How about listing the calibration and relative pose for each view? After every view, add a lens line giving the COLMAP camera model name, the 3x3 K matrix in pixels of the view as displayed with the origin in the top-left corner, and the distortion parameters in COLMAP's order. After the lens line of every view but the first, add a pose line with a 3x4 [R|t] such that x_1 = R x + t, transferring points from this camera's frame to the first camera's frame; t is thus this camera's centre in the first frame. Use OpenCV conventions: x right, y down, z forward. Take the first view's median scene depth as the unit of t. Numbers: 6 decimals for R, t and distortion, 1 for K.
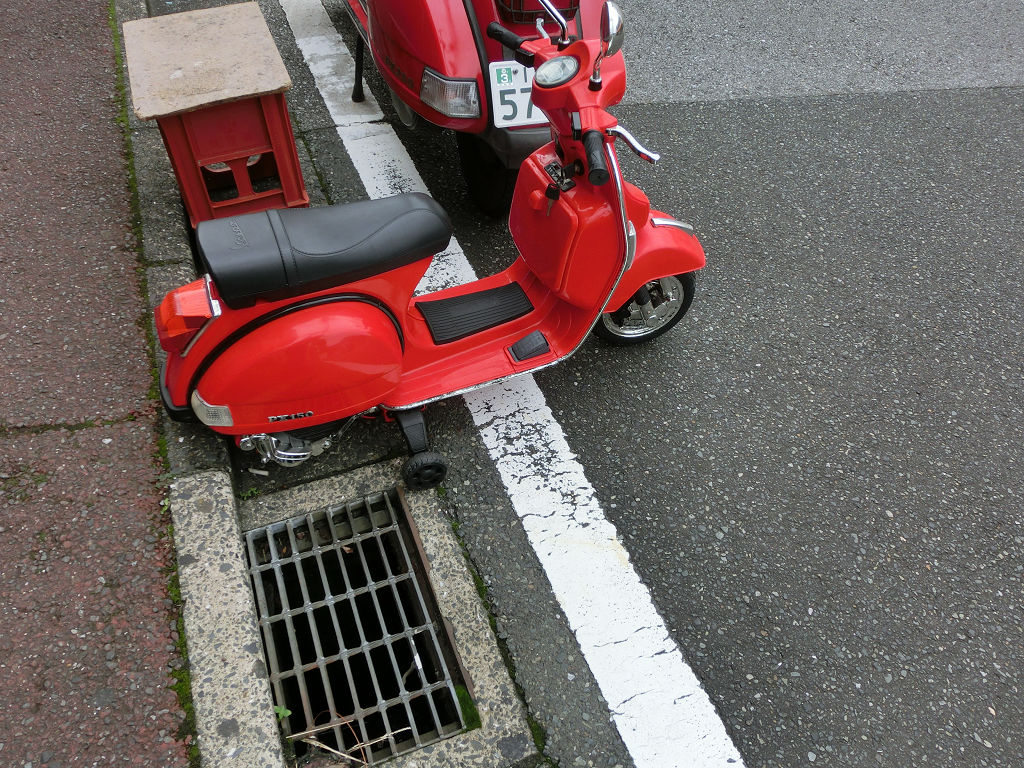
lens RADIAL K [[838.8, 0, 517.9], [0, 838.8, 379.6], [0, 0, 1]] dist [-0.015239, 0.015368]
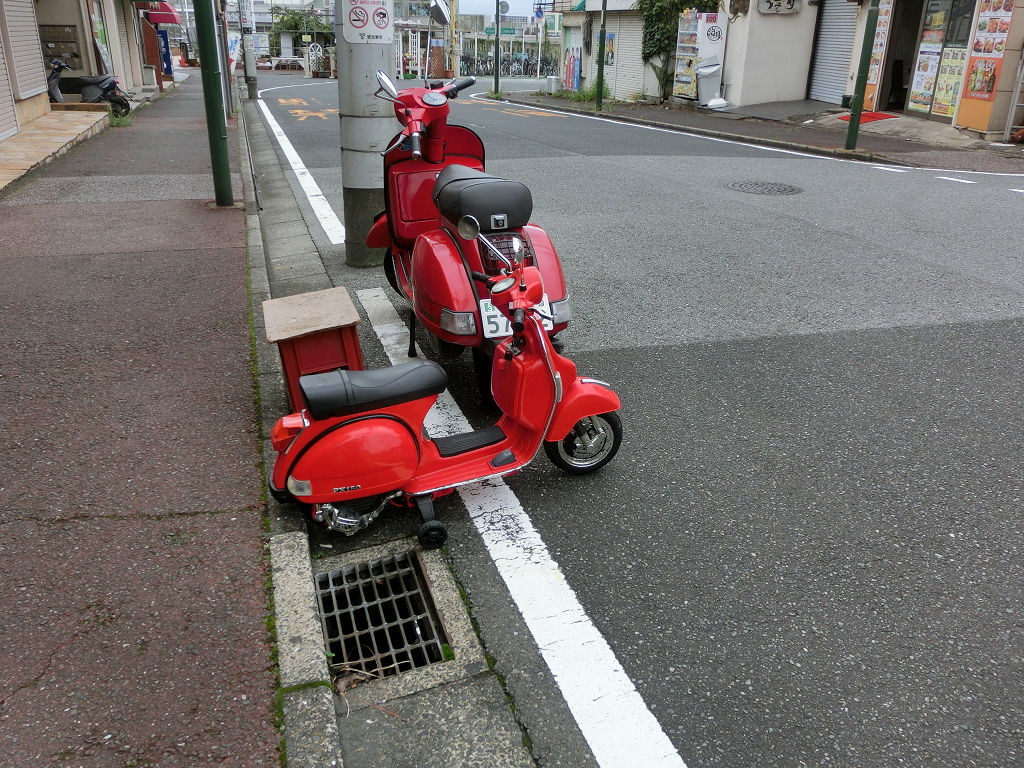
lens RADIAL K [[838.8, 0, 517.9], [0, 838.8, 379.6], [0, 0, 1]] dist [-0.015239, 0.015368]
pose [[0.993998, -0.062057, -0.090094, 0.200108], [0.023314, 0.924788, -0.379768, 0.436402], [0.106885, 0.375388, 0.920684, -0.493009]]
